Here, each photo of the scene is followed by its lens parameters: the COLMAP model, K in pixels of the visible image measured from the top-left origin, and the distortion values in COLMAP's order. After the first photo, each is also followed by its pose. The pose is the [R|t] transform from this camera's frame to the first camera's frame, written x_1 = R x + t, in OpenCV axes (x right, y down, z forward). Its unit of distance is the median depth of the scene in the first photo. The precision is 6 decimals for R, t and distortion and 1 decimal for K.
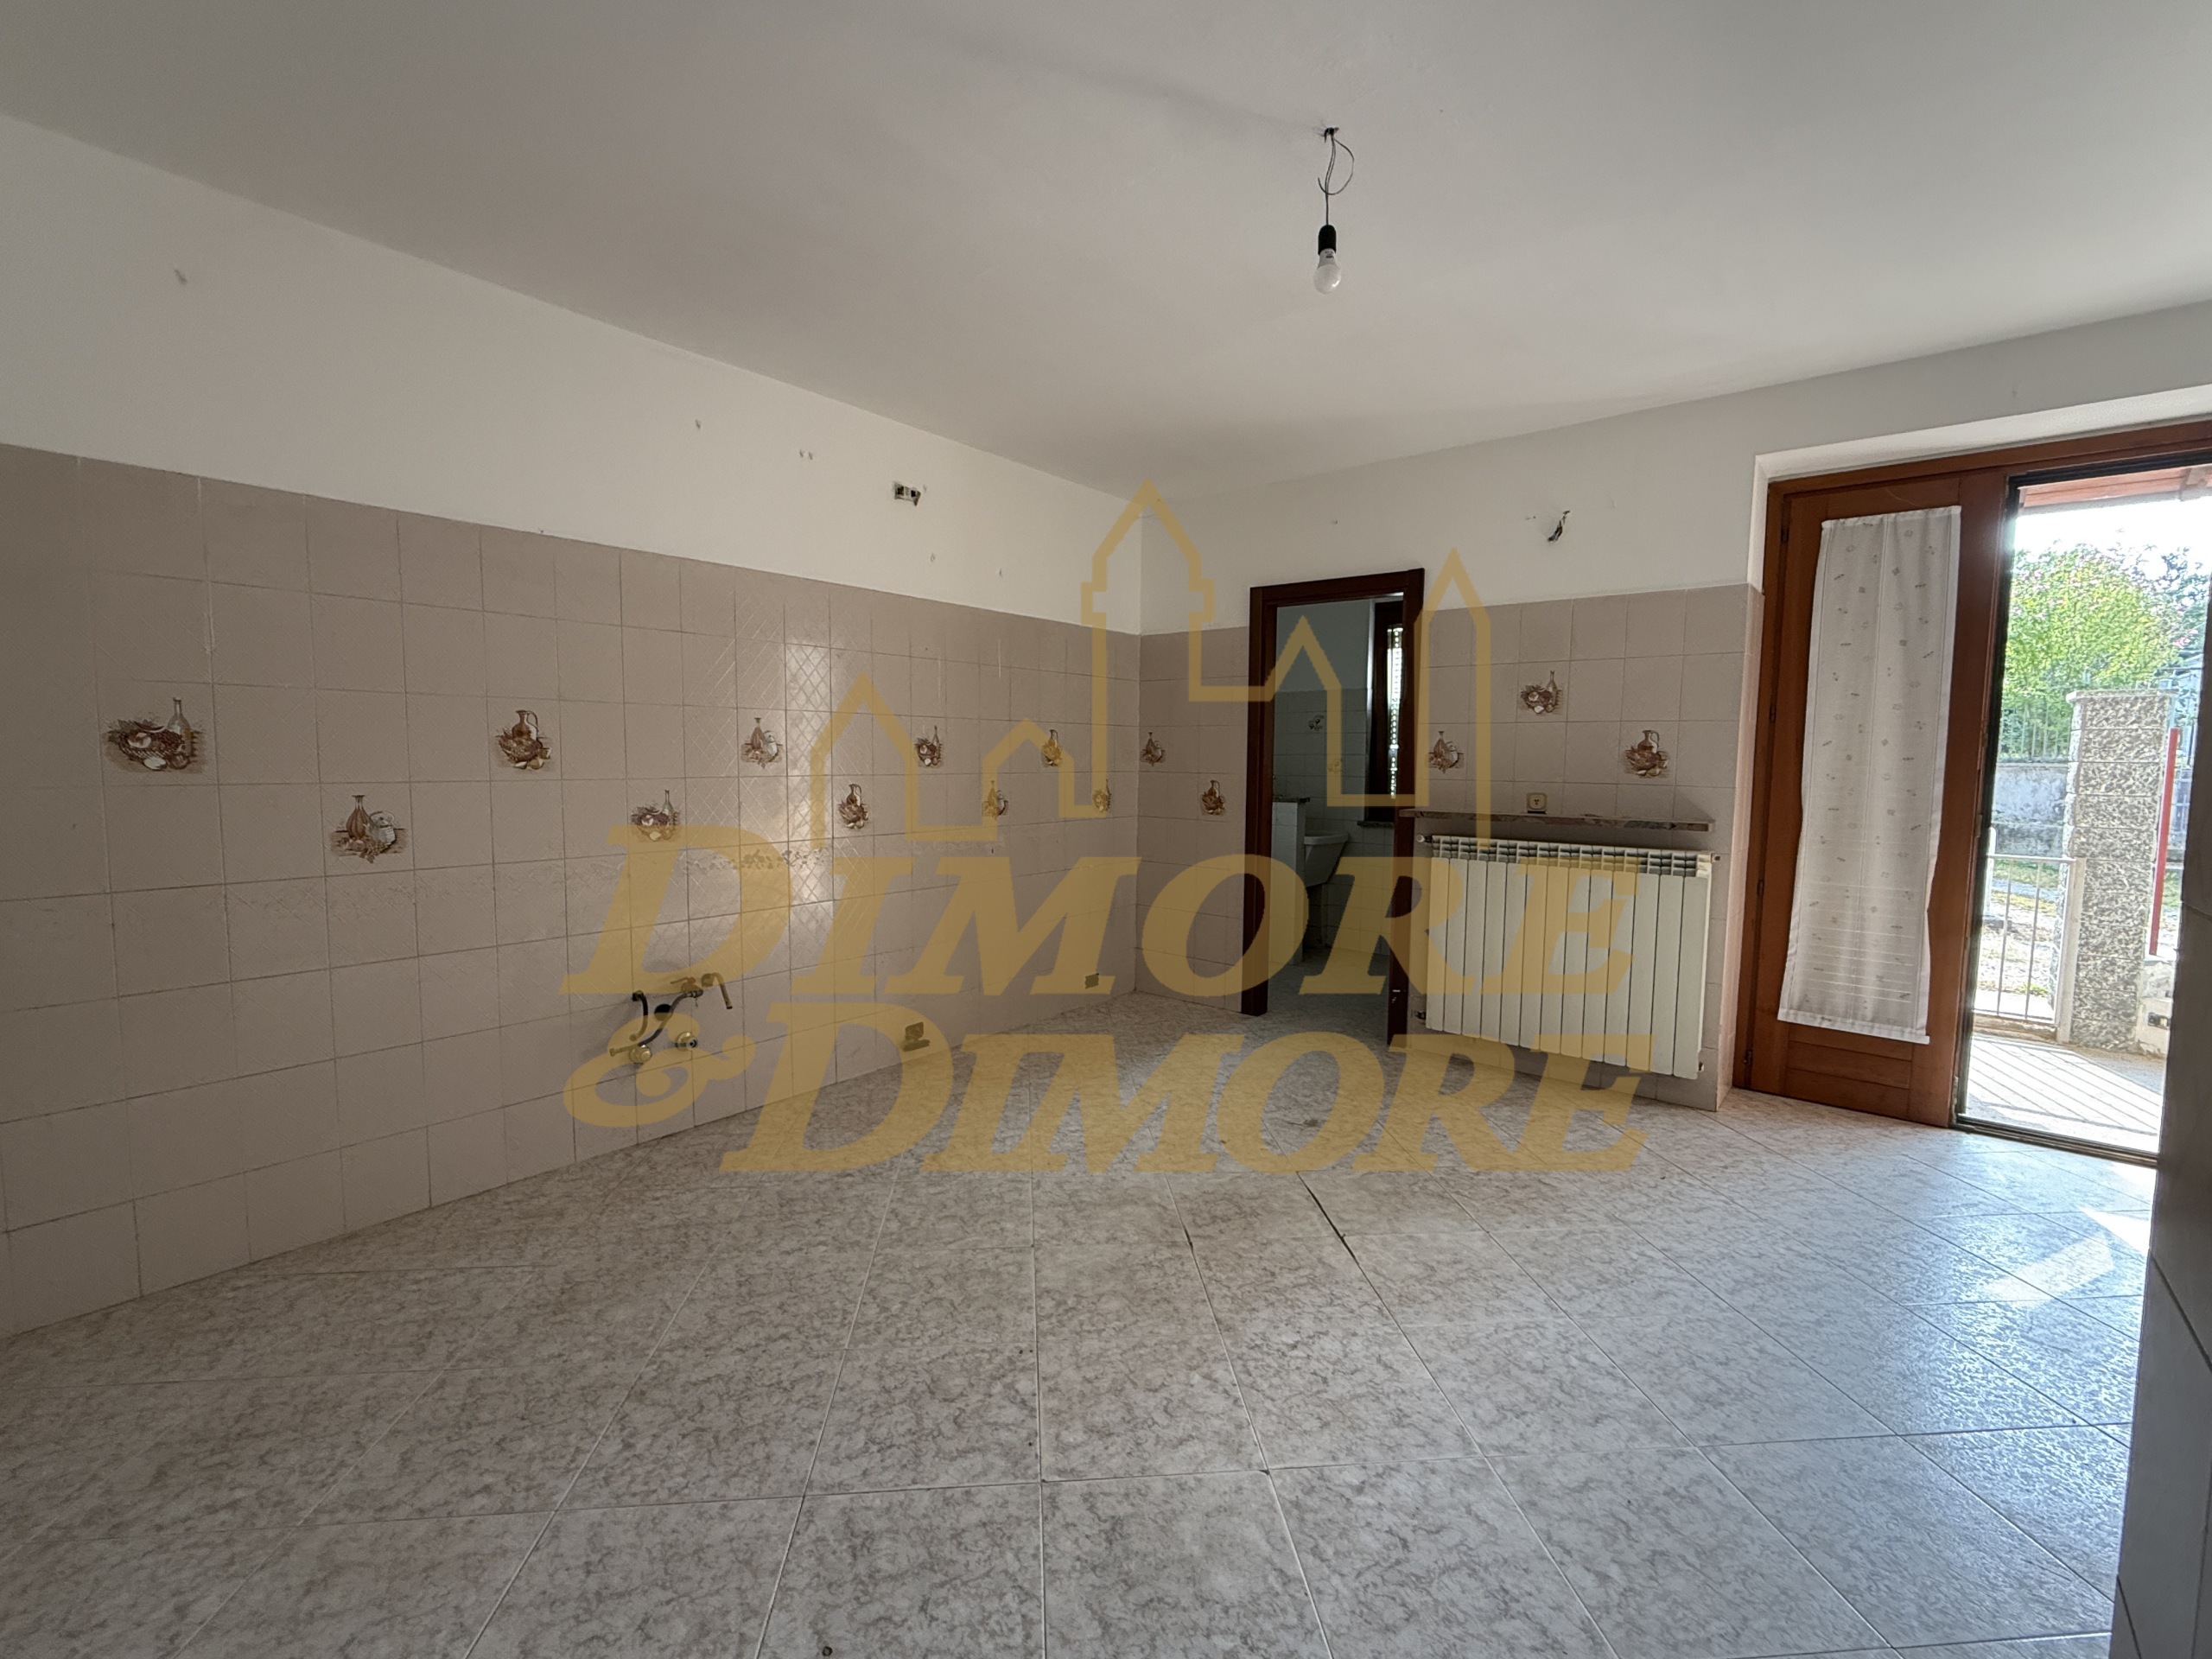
lens RADIAL K [[959.7, 0, 1104.3], [0, 959.7, 831.2], [0, 0, 1]] dist [0.000094, 0.000245]
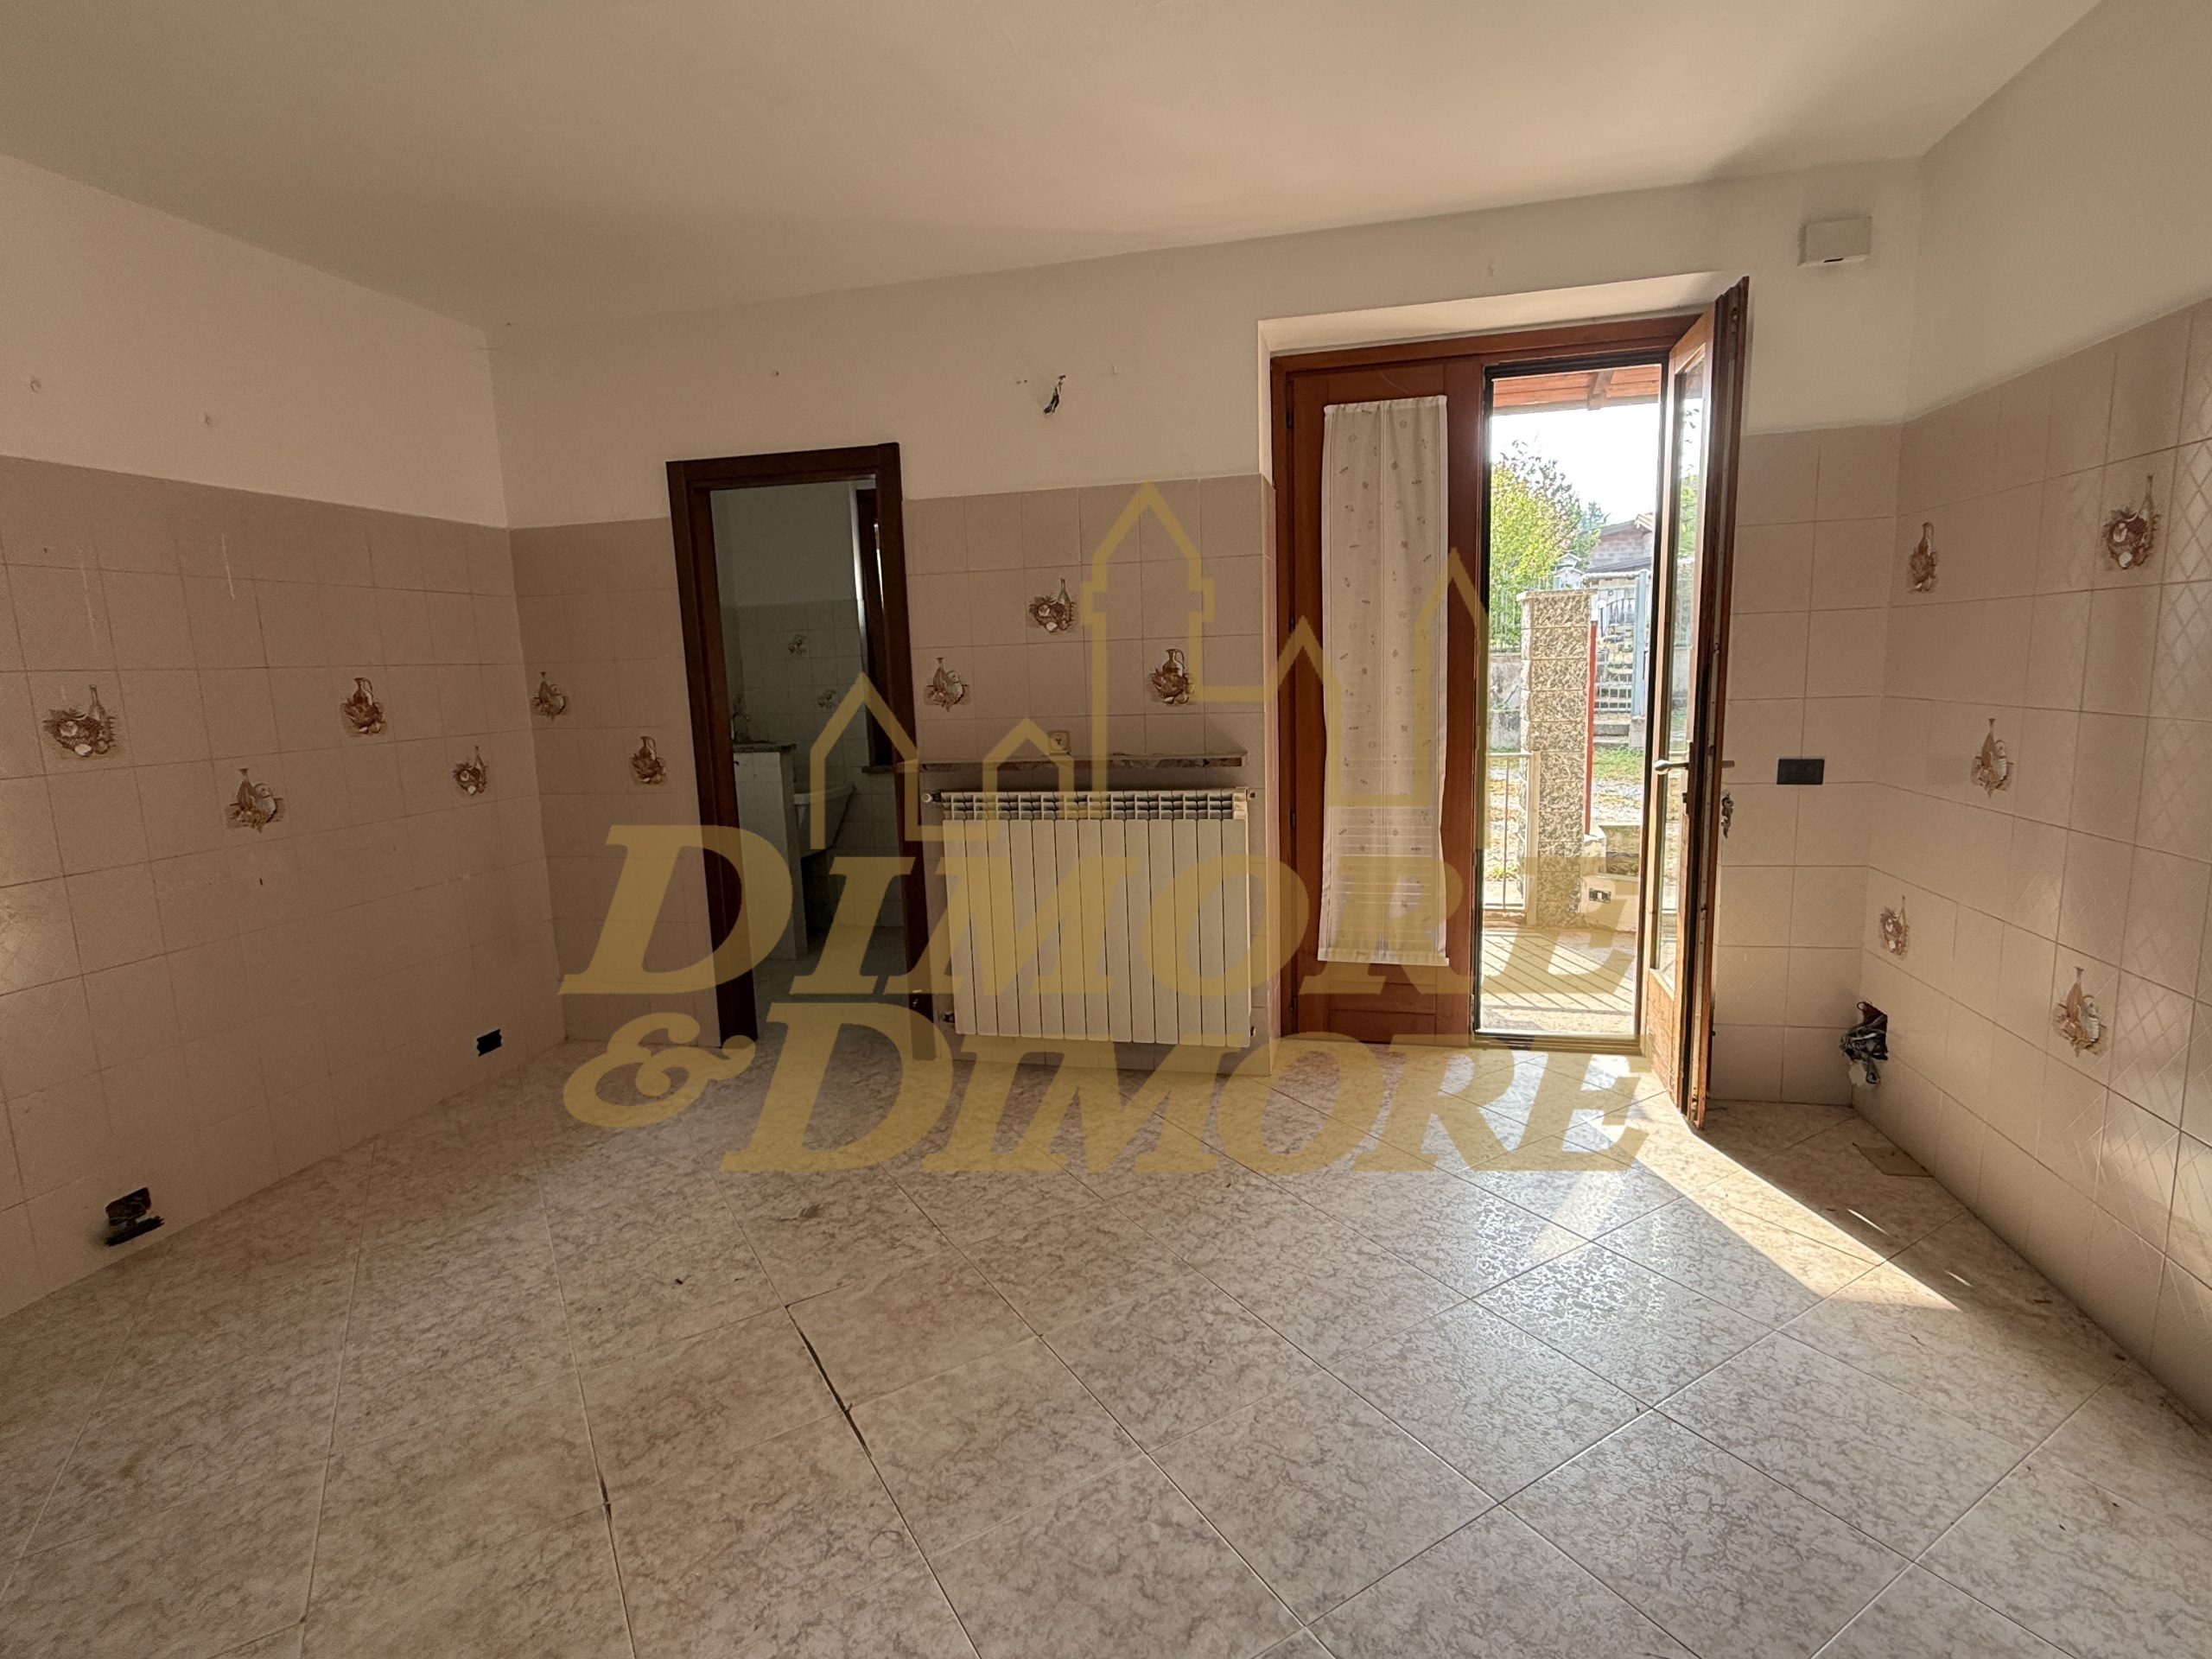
lens RADIAL K [[1083.4, 0, 1106.0], [0, 1083.4, 829.5], [0, 0, 1]] dist [-0.001137, 0.000117]
pose [[0.896007, -0.110318, 0.430118, 0.096151], [0.080923, 0.992994, 0.086109, -0.037306], [-0.436604, -0.042348, 0.898657, 0.178171]]
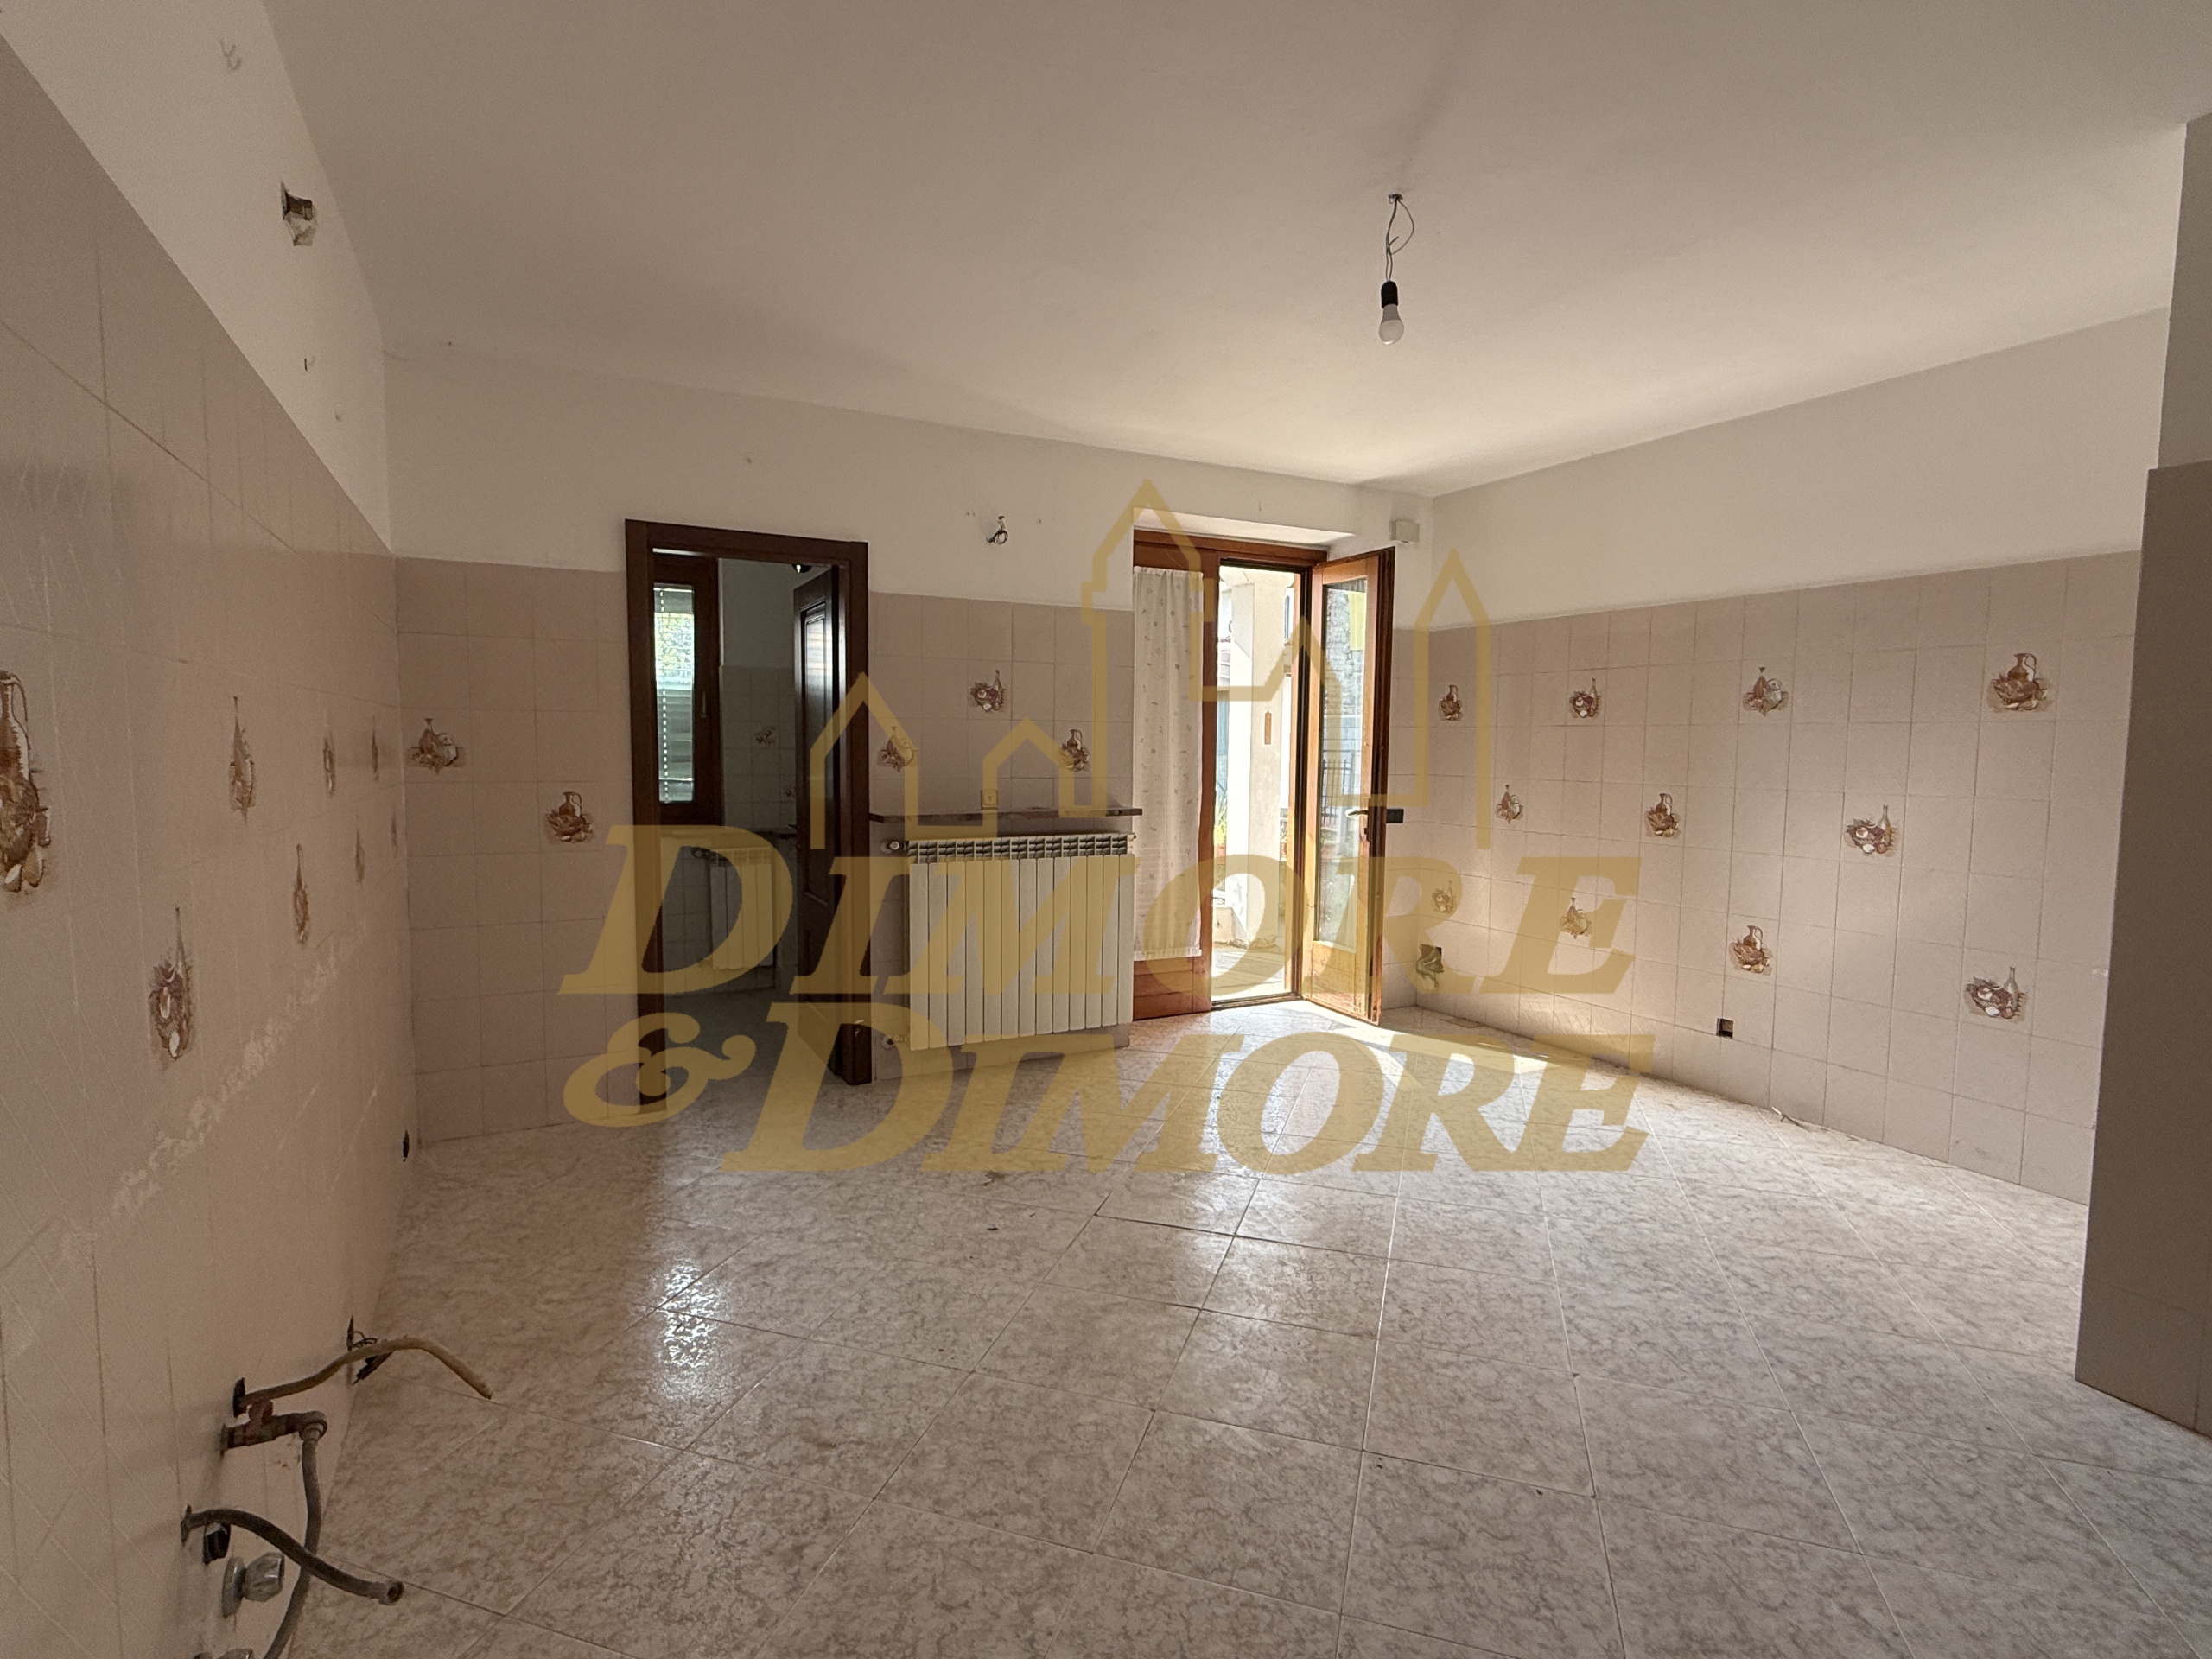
lens RADIAL K [[1083.4, 0, 1106.0], [0, 1083.4, 829.5], [0, 0, 1]] dist [-0.001137, 0.000117]
pose [[0.388913, -0.082624, 0.917562, -0.640877], [0.068461, 0.995808, 0.060653, -0.067629], [-0.918727, 0.039229, 0.392939, 0.506580]]
